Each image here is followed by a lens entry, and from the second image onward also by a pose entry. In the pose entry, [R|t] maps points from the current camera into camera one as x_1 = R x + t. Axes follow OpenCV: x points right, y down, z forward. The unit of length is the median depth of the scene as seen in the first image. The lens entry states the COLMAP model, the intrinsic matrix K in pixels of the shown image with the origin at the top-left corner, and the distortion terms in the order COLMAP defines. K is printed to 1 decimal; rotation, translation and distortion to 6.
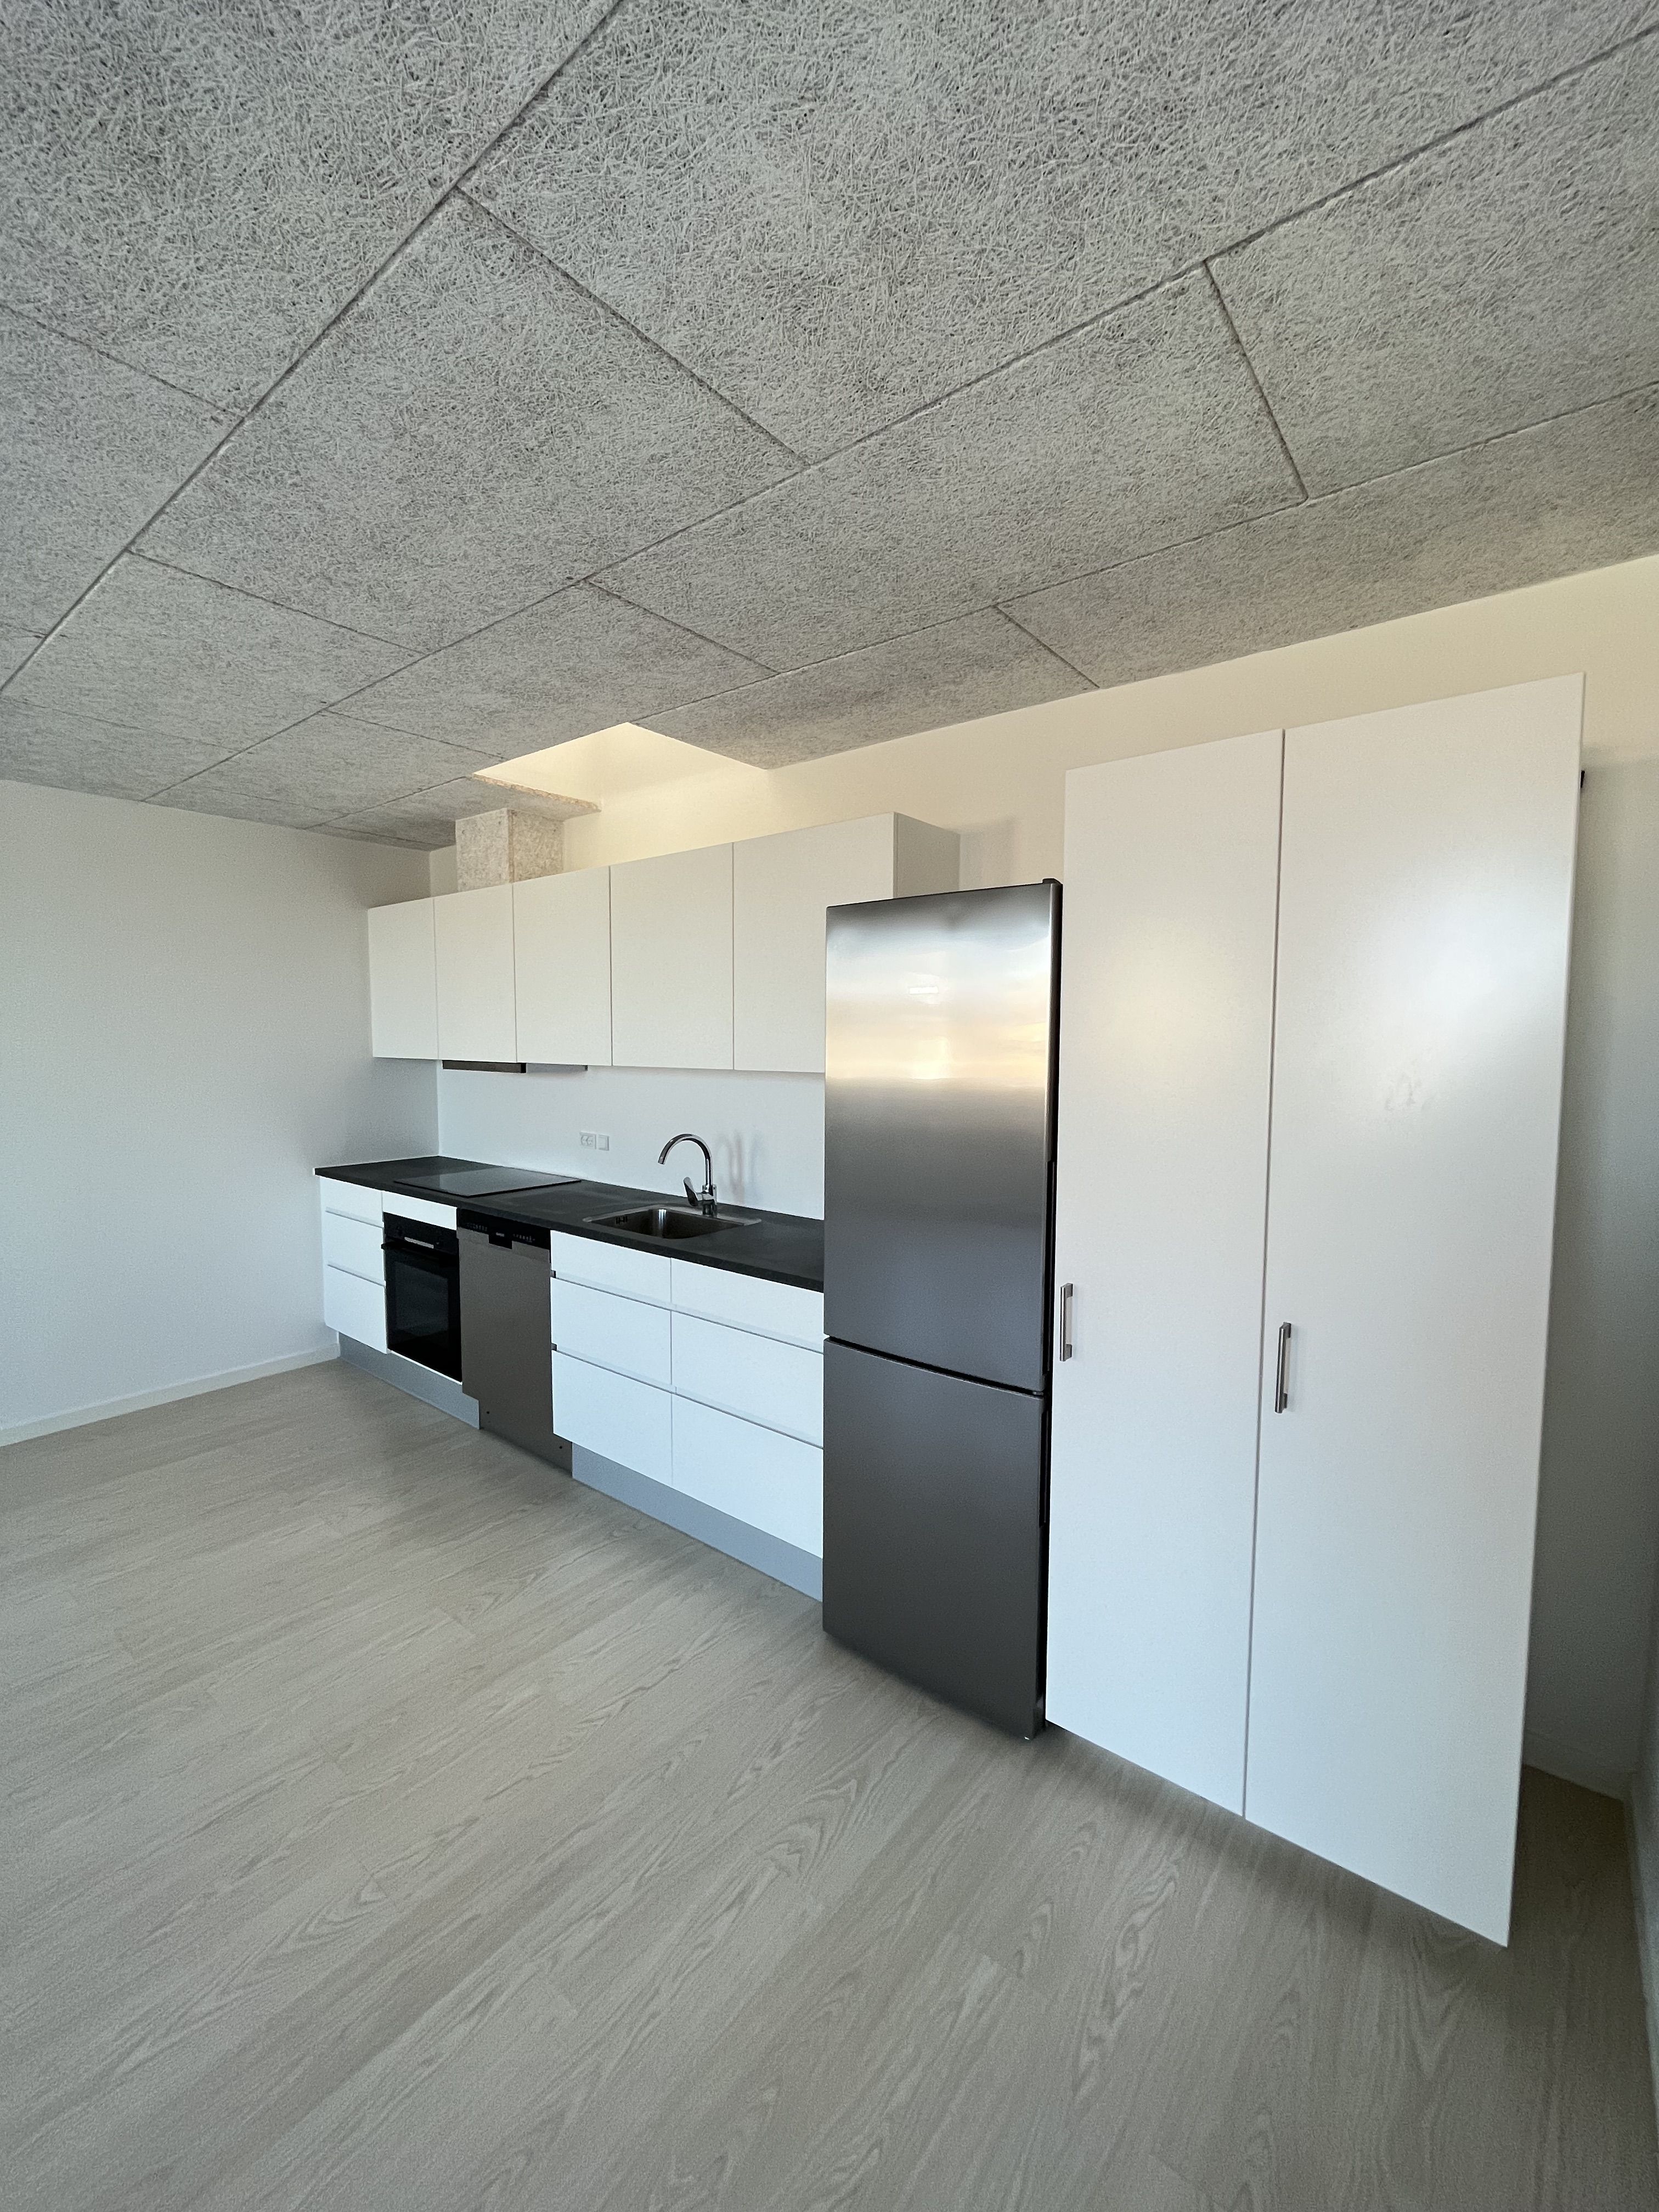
lens RADIAL K [[904.8, 0, 829.5], [0, 904.8, 1106.0], [0, 0, 1]] dist [-0.001298, -0.000228]
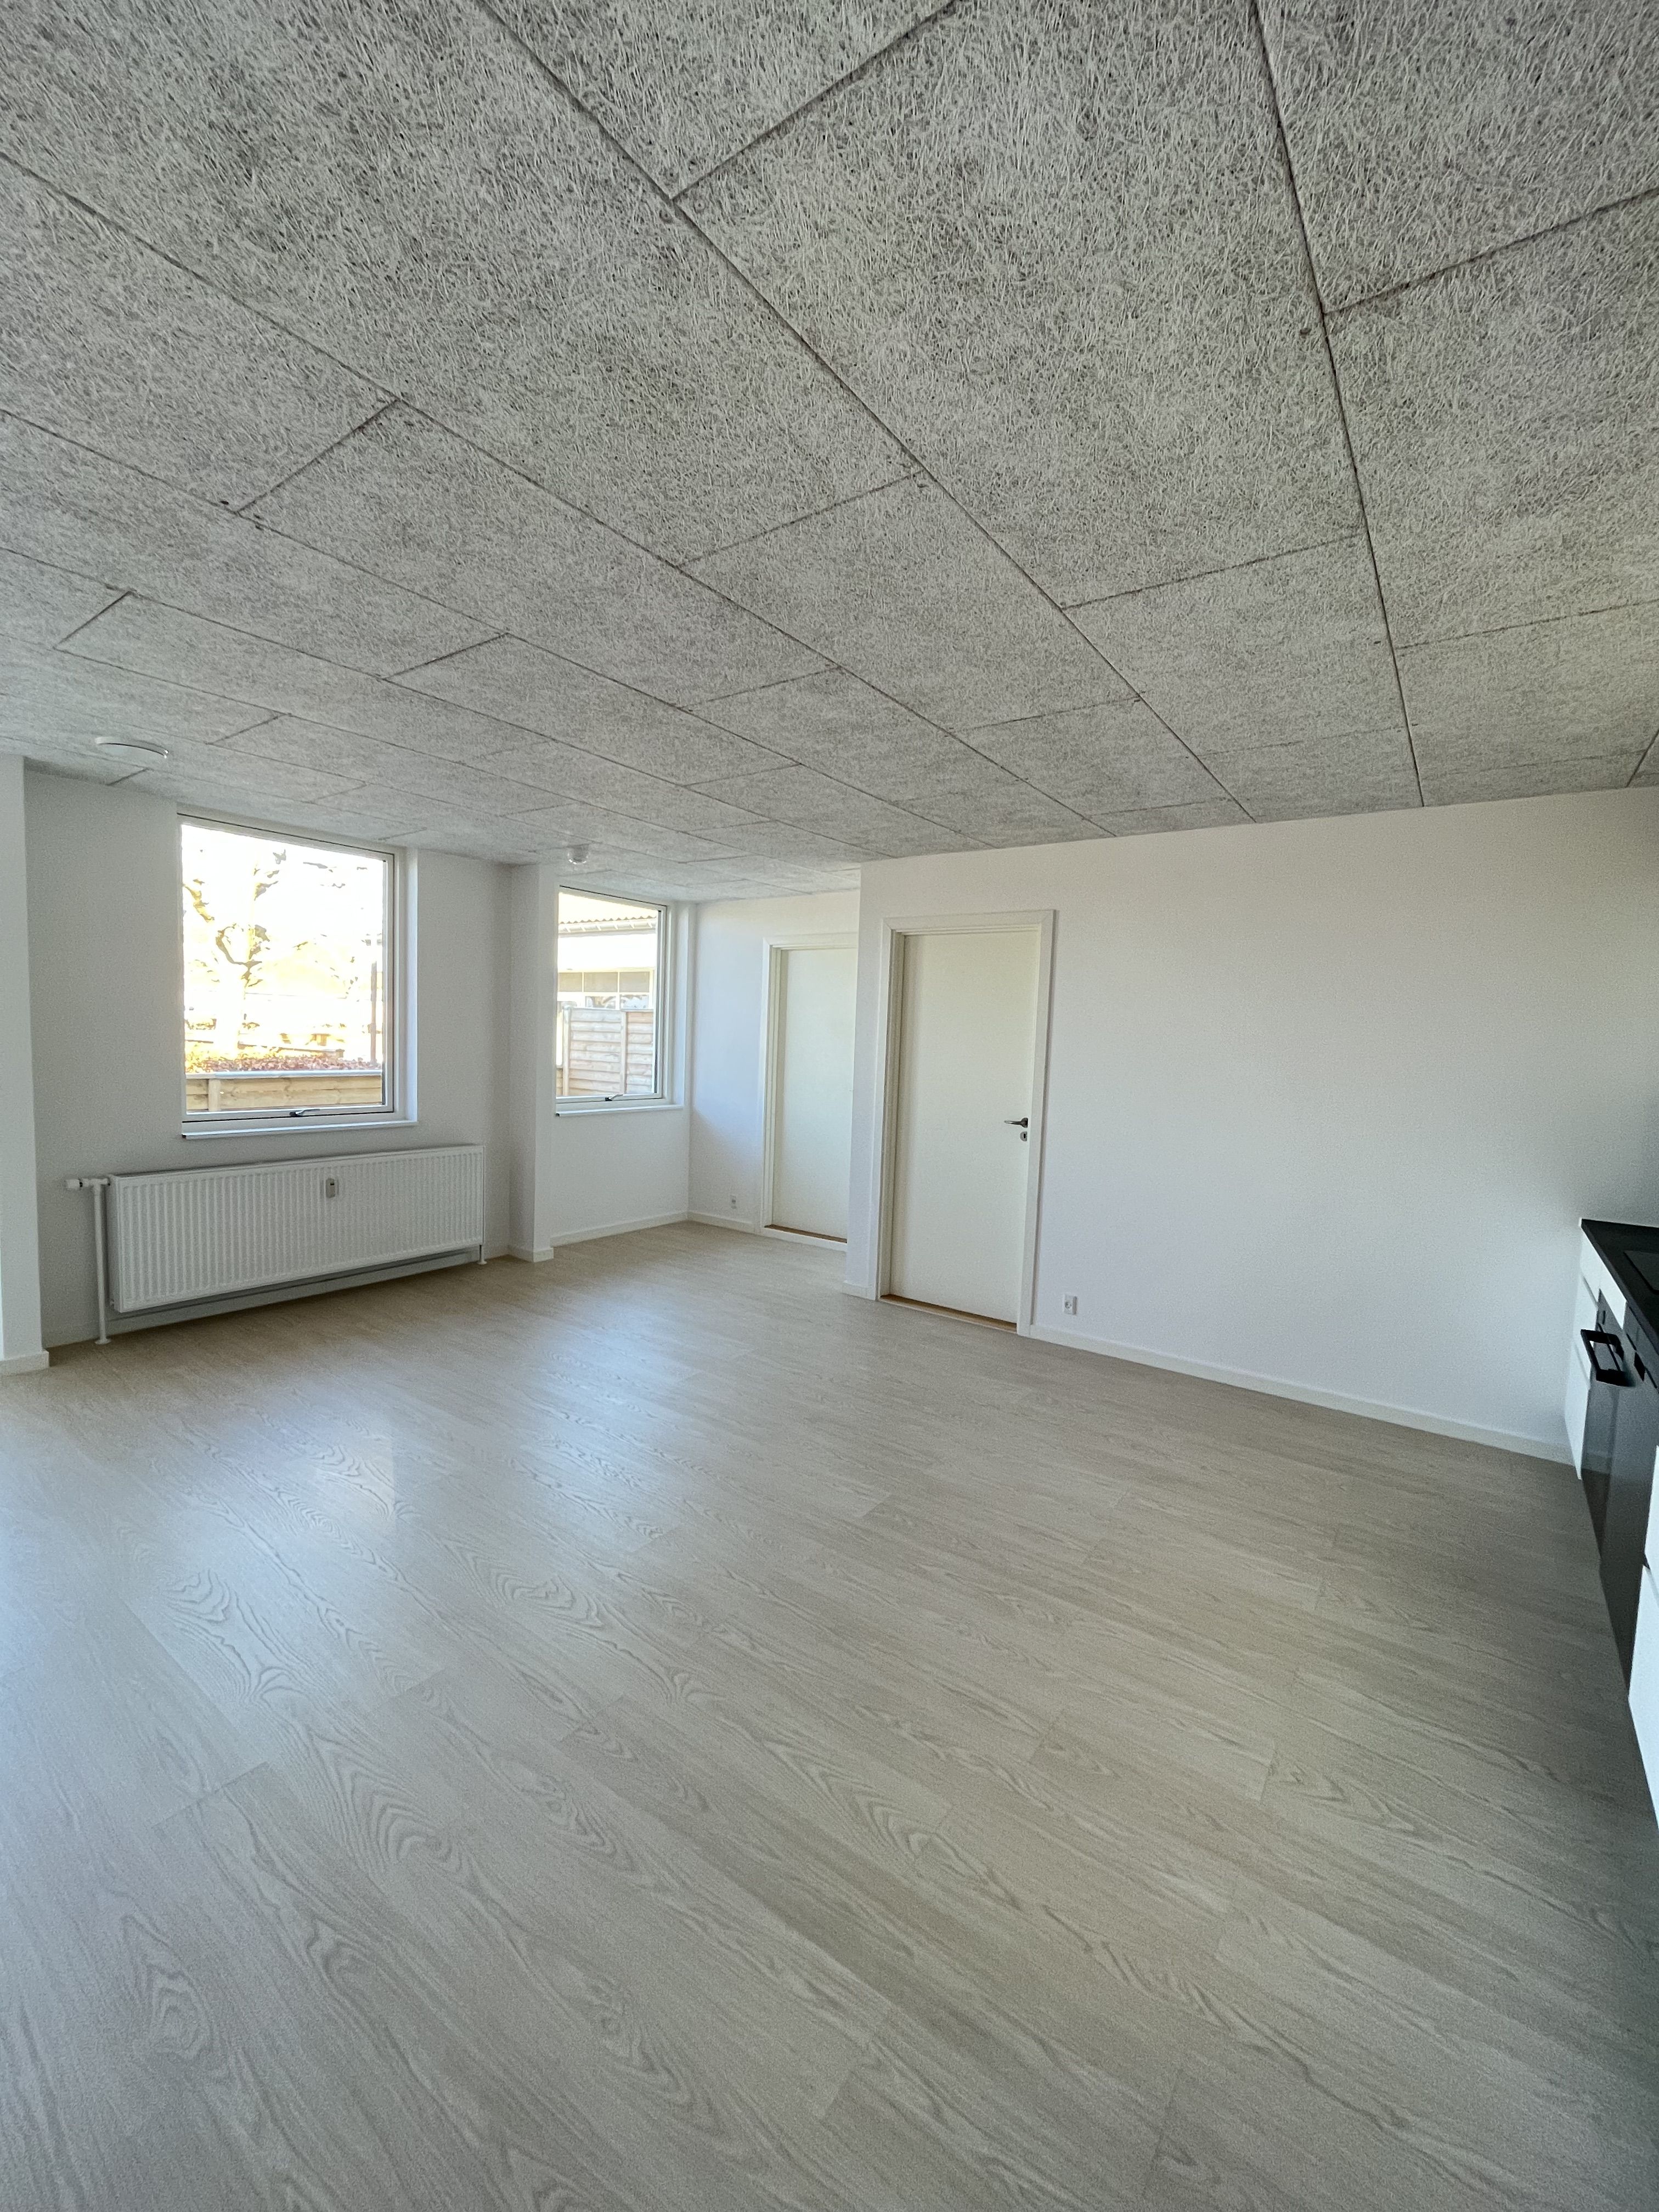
lens RADIAL K [[904.8, 0, 829.5], [0, 904.8, 1106.0], [0, 0, 1]] dist [-0.001298, -0.000228]
pose [[0.044026, 0.072781, -0.996376, 0.253828], [-0.111928, 0.991423, 0.067474, -0.011290], [0.992741, 0.108552, 0.051795, 0.419989]]
